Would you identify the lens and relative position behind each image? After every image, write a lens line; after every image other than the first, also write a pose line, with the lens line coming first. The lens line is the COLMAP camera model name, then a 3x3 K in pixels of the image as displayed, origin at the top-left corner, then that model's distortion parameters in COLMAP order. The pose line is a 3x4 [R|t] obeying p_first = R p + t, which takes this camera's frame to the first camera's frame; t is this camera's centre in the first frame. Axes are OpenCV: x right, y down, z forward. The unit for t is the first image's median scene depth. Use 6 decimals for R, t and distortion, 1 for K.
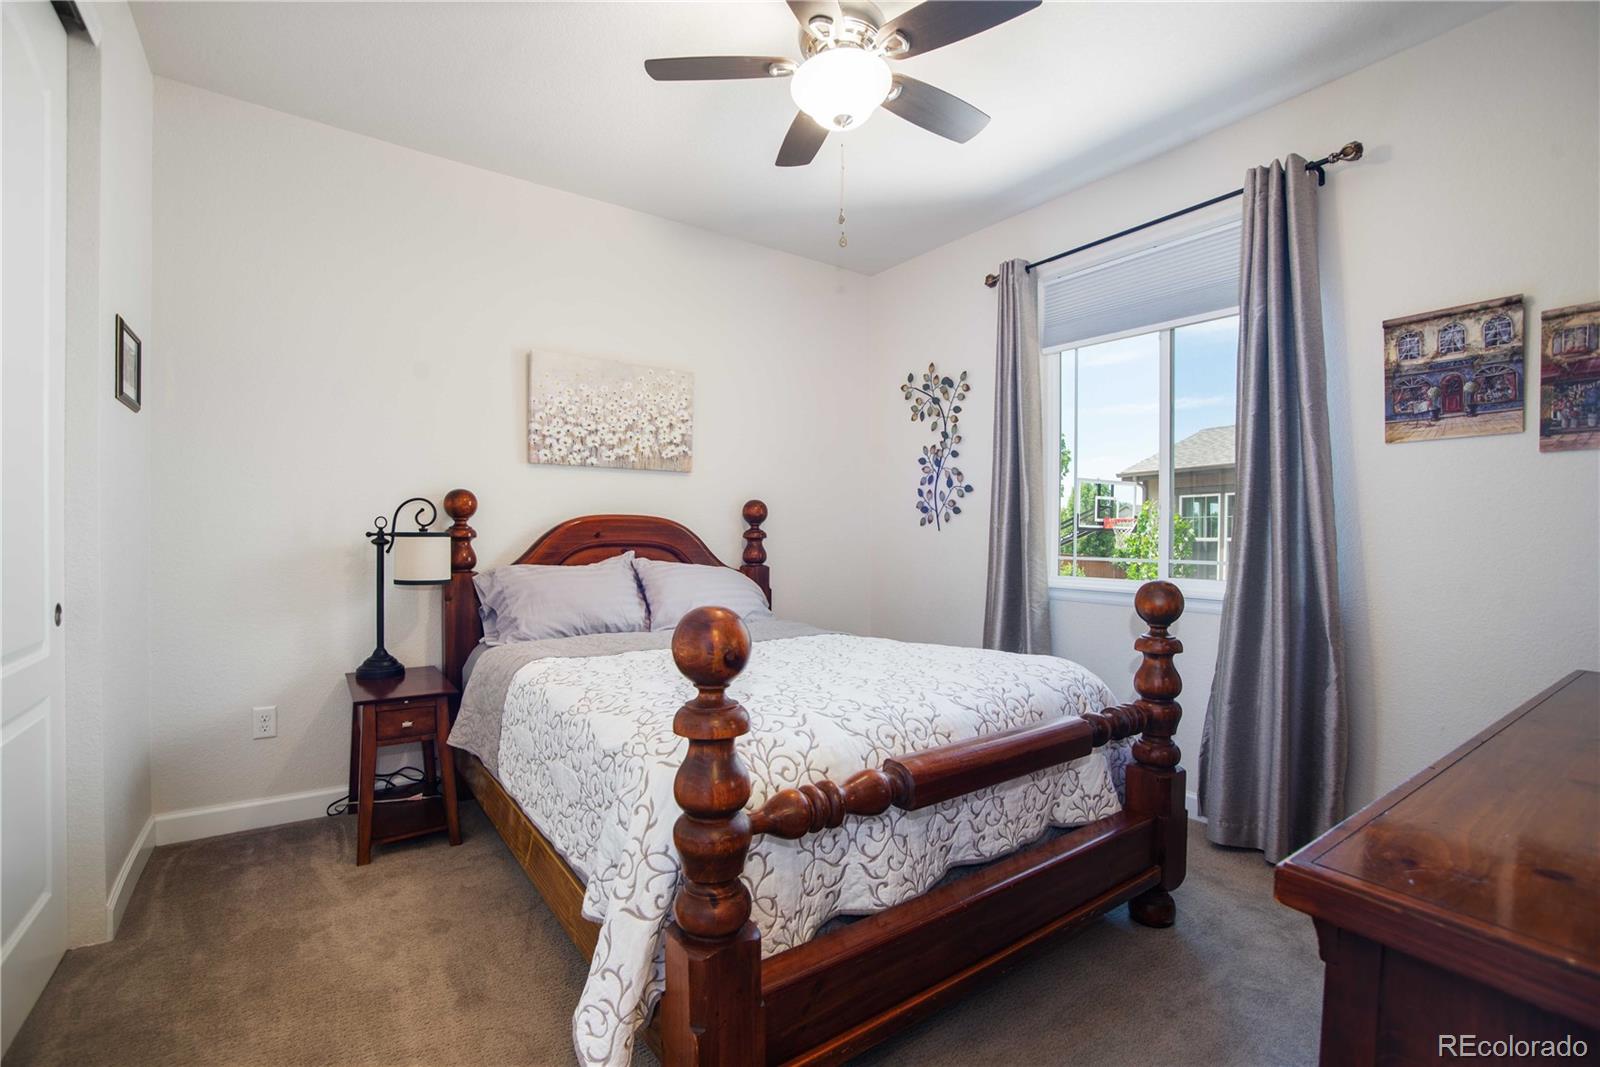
lens RADIAL K [[703.3, 0, 796.3], [0, 703.3, 538.4], [0, 0, 1]] dist [-0.060566, 0.019973]
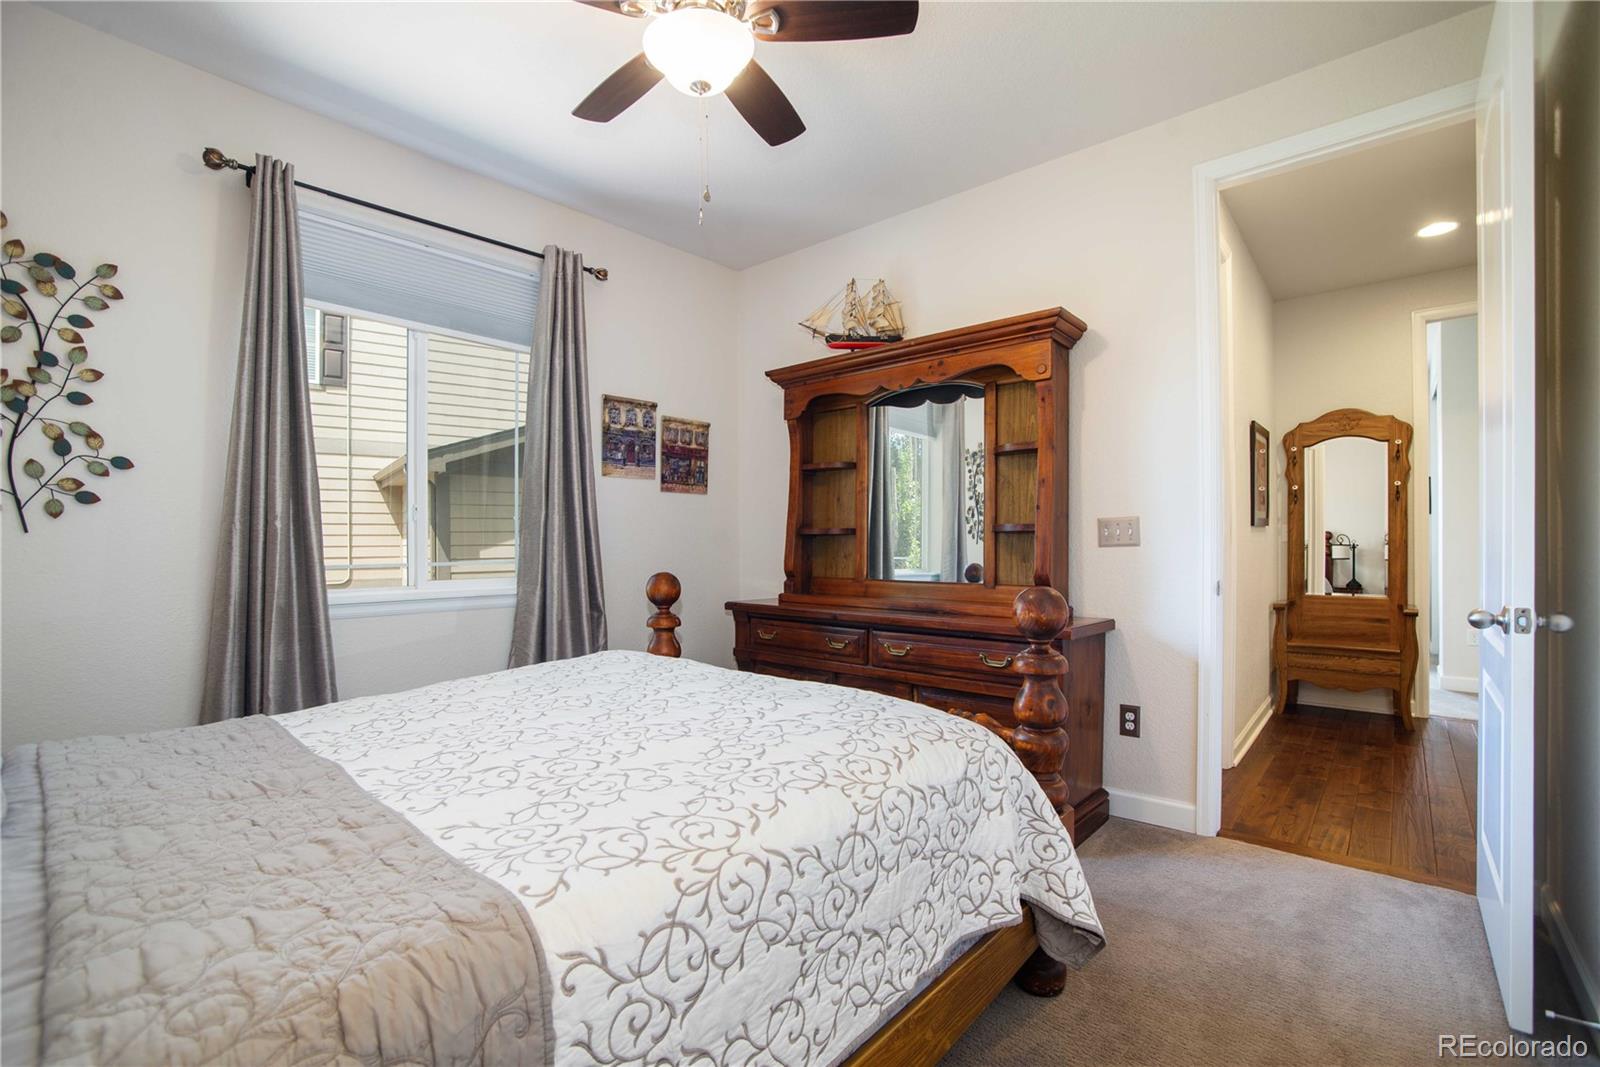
lens RADIAL K [[703.3, 0, 796.8], [0, 703.3, 532.8], [0, 0, 1]] dist [-0.060566, 0.019973]
pose [[-0.225424, -0.000375, 0.974261, -0.708019], [0.007033, 0.999973, 0.002012, -0.013234], [-0.974235, 0.007306, -0.225415, 0.894020]]
